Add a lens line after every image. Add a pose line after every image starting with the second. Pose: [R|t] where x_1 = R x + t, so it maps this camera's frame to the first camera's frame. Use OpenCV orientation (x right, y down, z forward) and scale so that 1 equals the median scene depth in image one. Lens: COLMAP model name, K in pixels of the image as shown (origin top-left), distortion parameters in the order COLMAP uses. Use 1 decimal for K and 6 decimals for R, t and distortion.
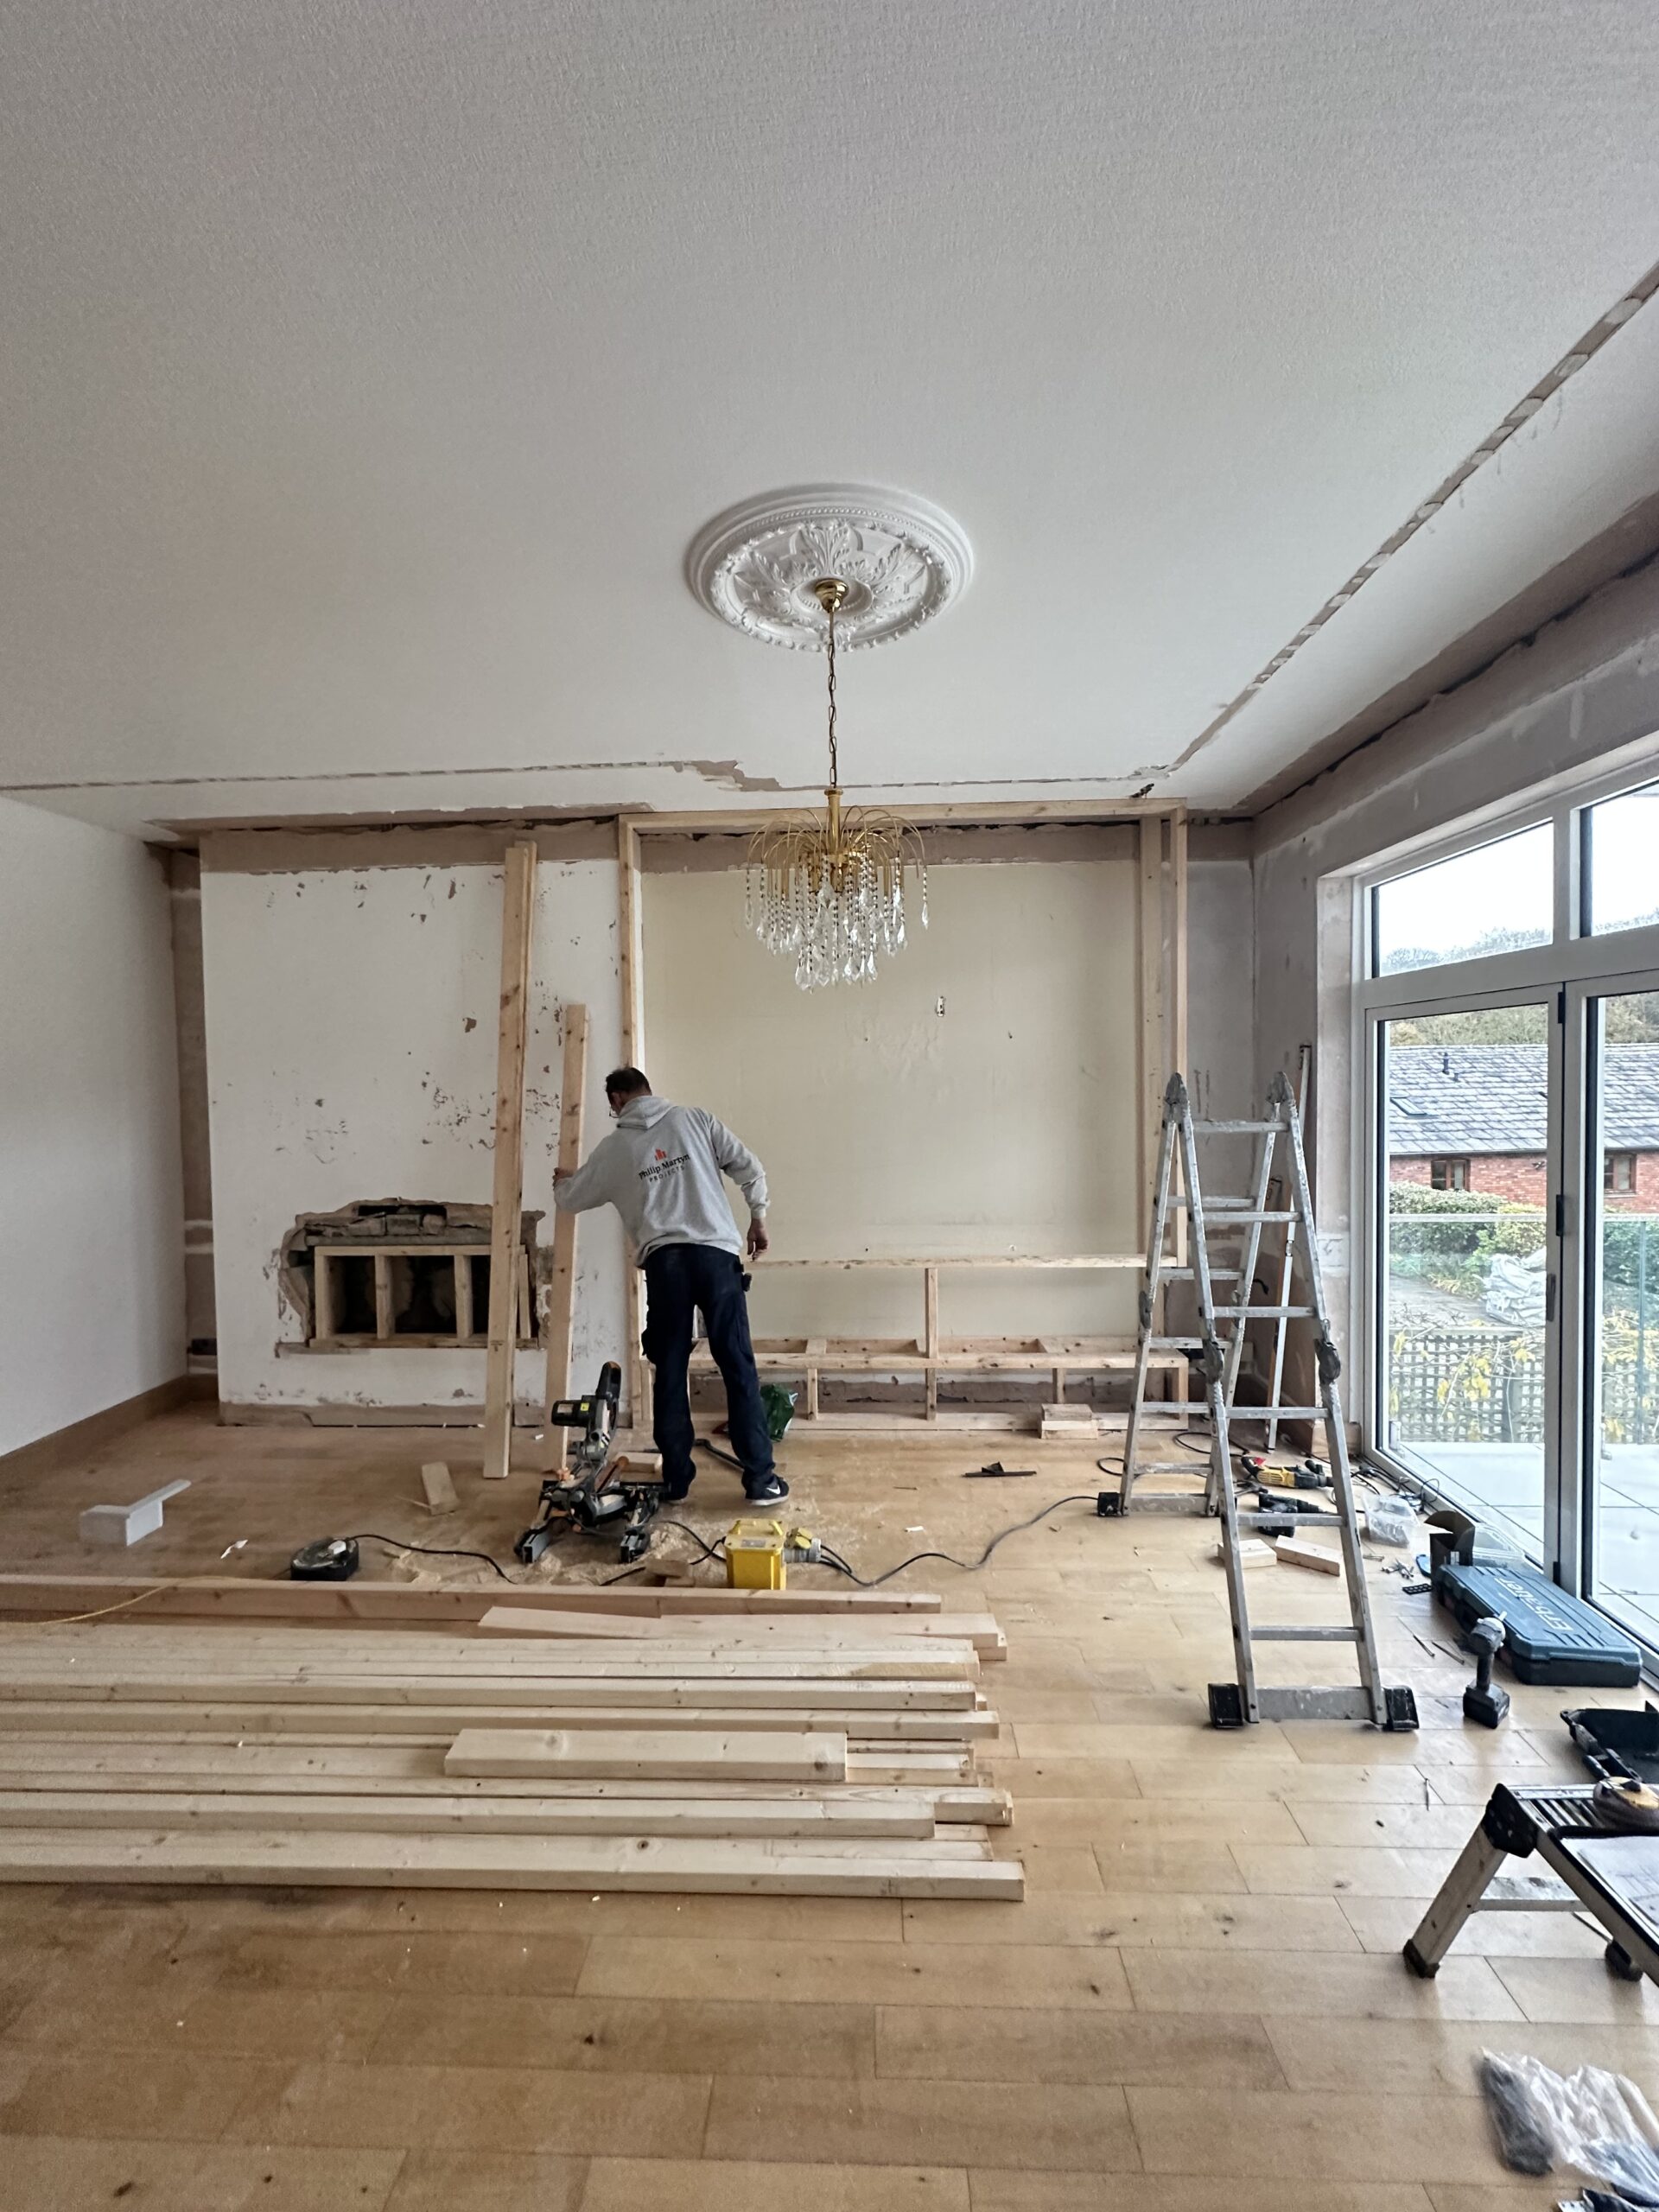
lens RADIAL K [[880.1, 0, 828.0], [0, 880.1, 1103.7], [0, 0, 1]] dist [-0.002374, 0.000734]
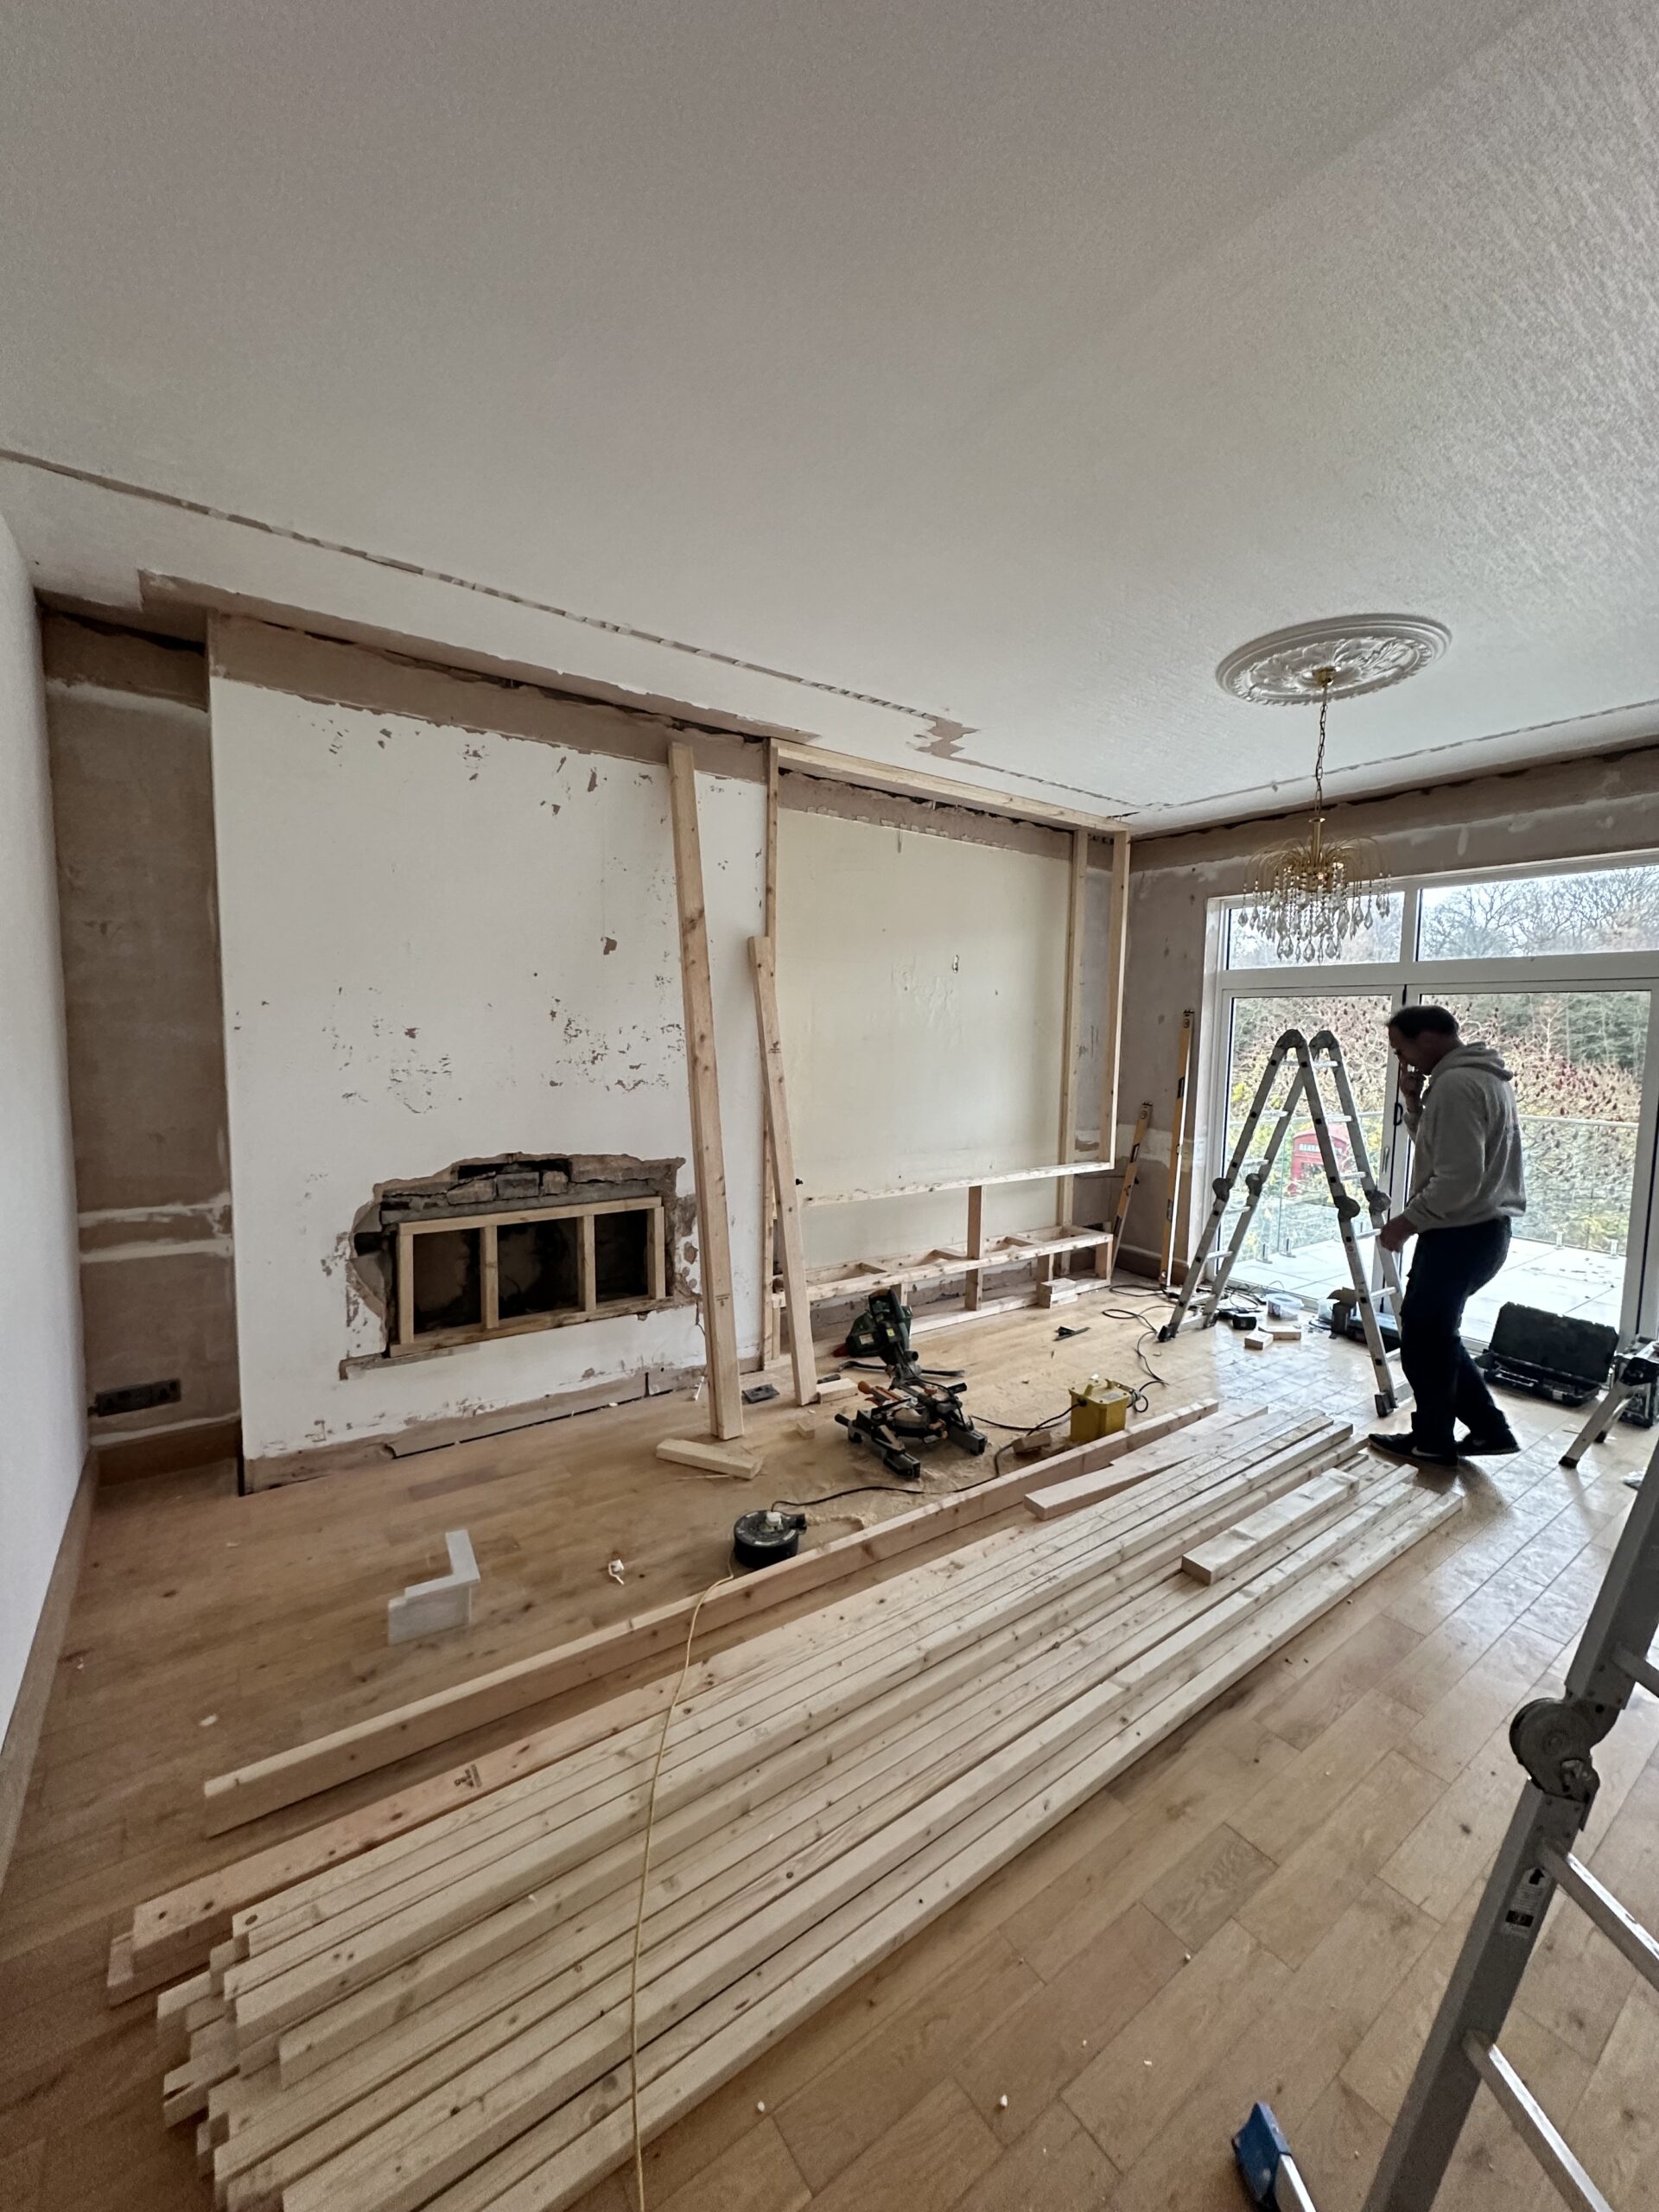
lens RADIAL K [[880.1, 0, 828.8], [0, 880.1, 1104.3], [0, 0, 1]] dist [-0.002374, 0.000734]
pose [[0.788734, -0.023549, 0.614284, -0.764142], [-0.011944, 0.998490, 0.053614, 0.015346], [-0.614619, -0.049624, 0.787262, 0.187499]]
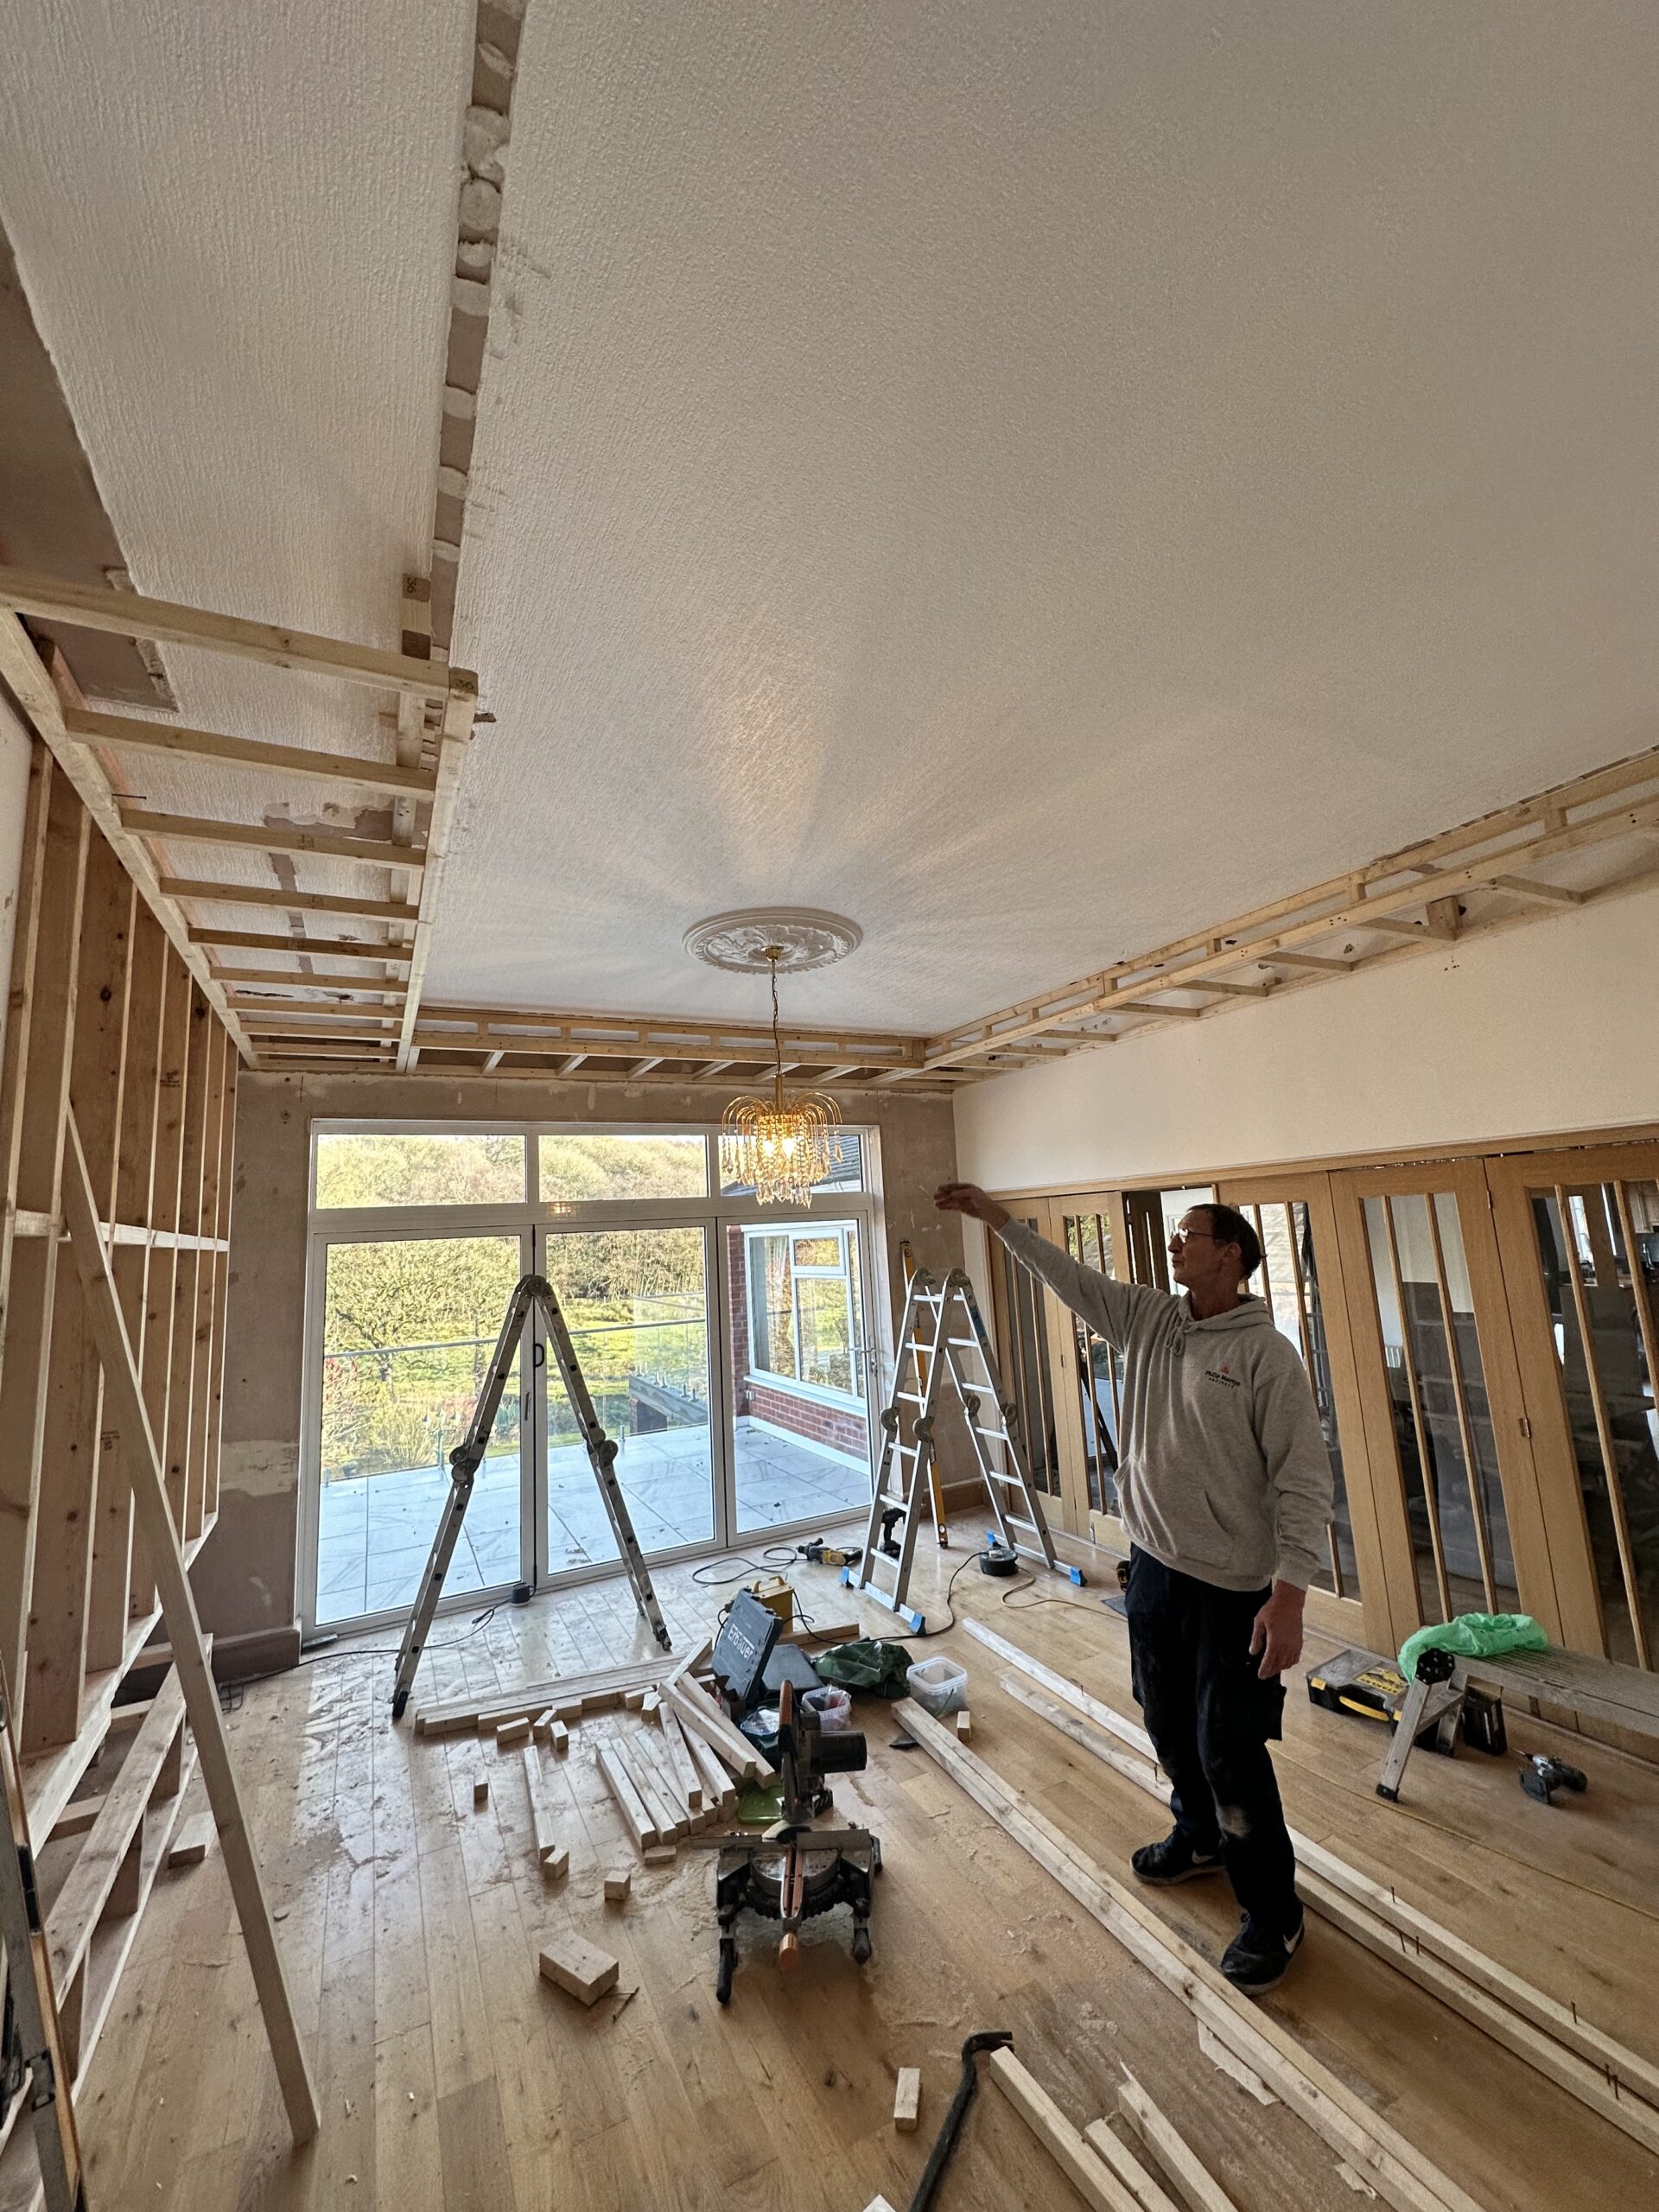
lens RADIAL K [[880.1, 0, 829.4], [0, 880.1, 1105.6], [0, 0, 1]] dist [-0.002374, 0.000734]
pose [[-0.492203, 0.166952, 0.854320, -0.685998], [0.086942, 0.985957, -0.142586, -0.043003], [-0.866128, 0.004095, -0.499806, 0.876456]]
